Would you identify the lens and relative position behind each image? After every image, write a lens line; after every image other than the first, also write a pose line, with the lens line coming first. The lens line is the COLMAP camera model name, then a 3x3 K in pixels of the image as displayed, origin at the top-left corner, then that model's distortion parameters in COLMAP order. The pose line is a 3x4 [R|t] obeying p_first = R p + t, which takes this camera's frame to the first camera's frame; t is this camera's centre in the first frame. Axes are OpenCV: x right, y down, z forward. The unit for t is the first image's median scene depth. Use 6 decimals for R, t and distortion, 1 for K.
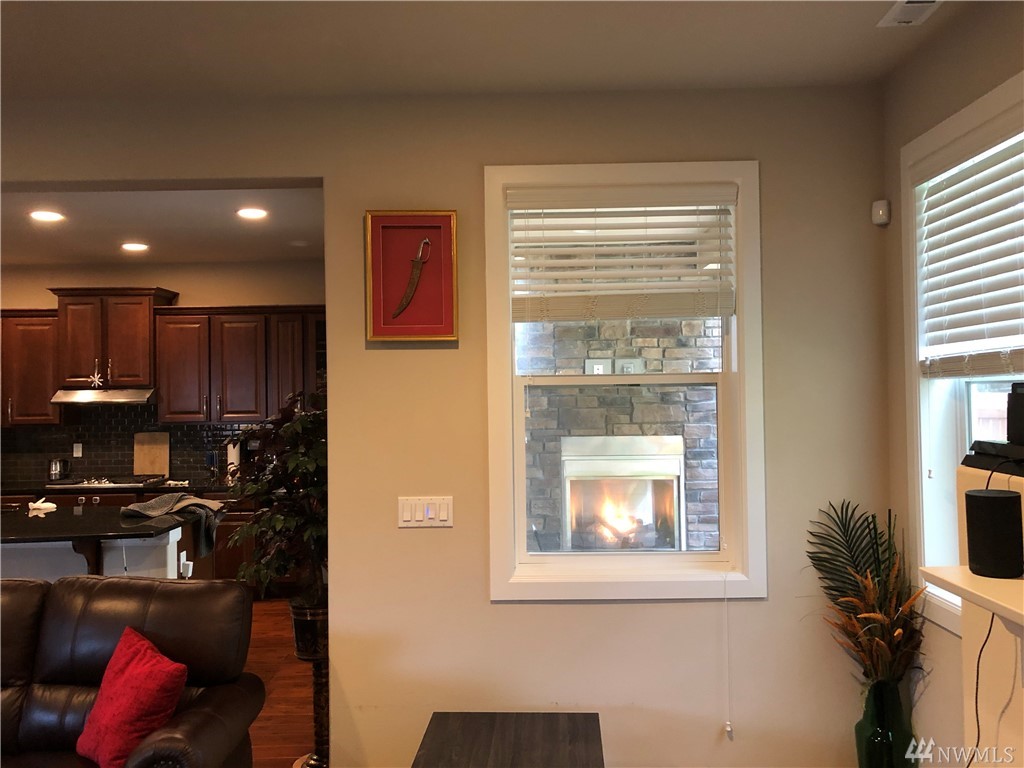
lens RADIAL K [[833.8, 0, 516.2], [0, 833.8, 376.1], [0, 0, 1]] dist [0.040752, -0.022019]
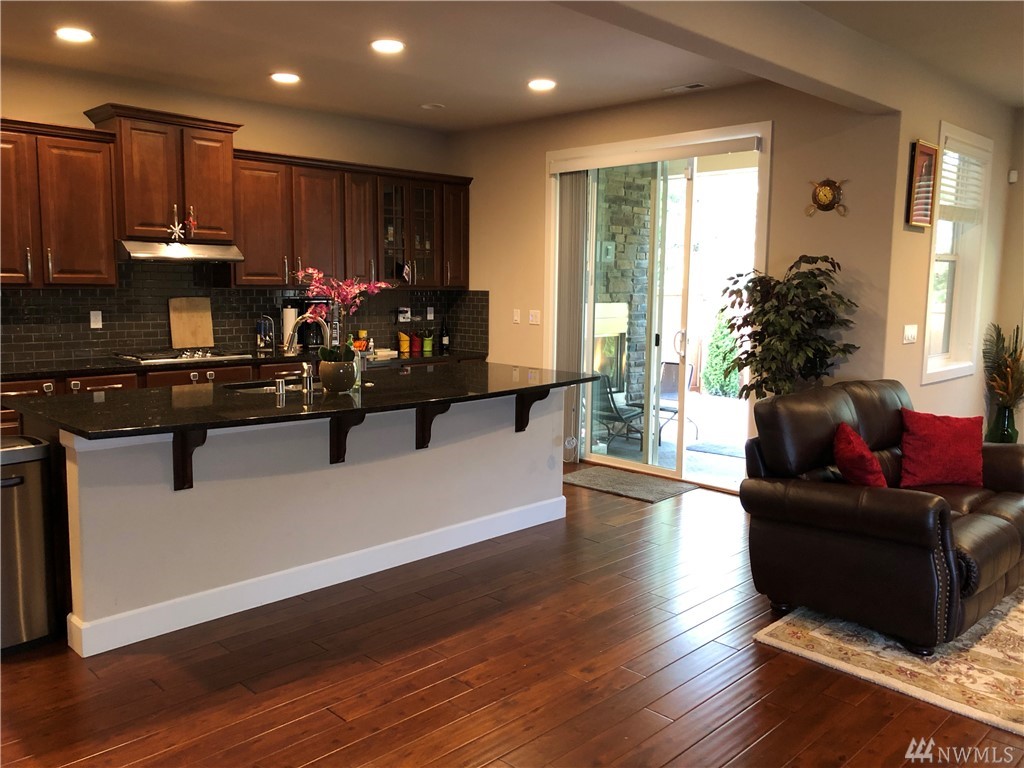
lens RADIAL K [[833.8, 0, 516.2], [0, 833.8, 376.1], [0, 0, 1]] dist [0.040752, -0.022019]
pose [[0.700796, -0.059653, 0.710864, -0.851756], [-0.038680, 0.991854, 0.121364, 0.032302], [-0.712313, -0.112548, 0.692780, 0.188966]]
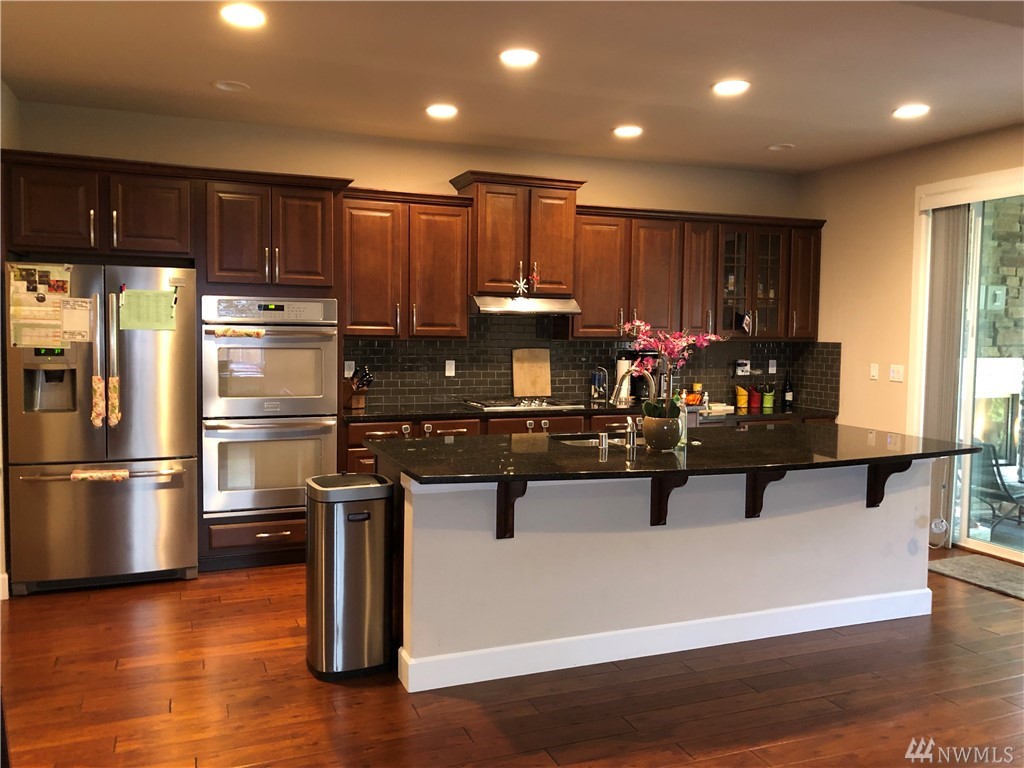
lens RADIAL K [[833.8, 0, 516.2], [0, 833.8, 376.1], [0, 0, 1]] dist [0.040752, -0.022019]
pose [[0.926863, 0.001798, 0.375394, -0.819697], [-0.033370, 0.996424, 0.077621, 0.030370], [-0.373913, -0.084471, 0.923609, 0.210955]]
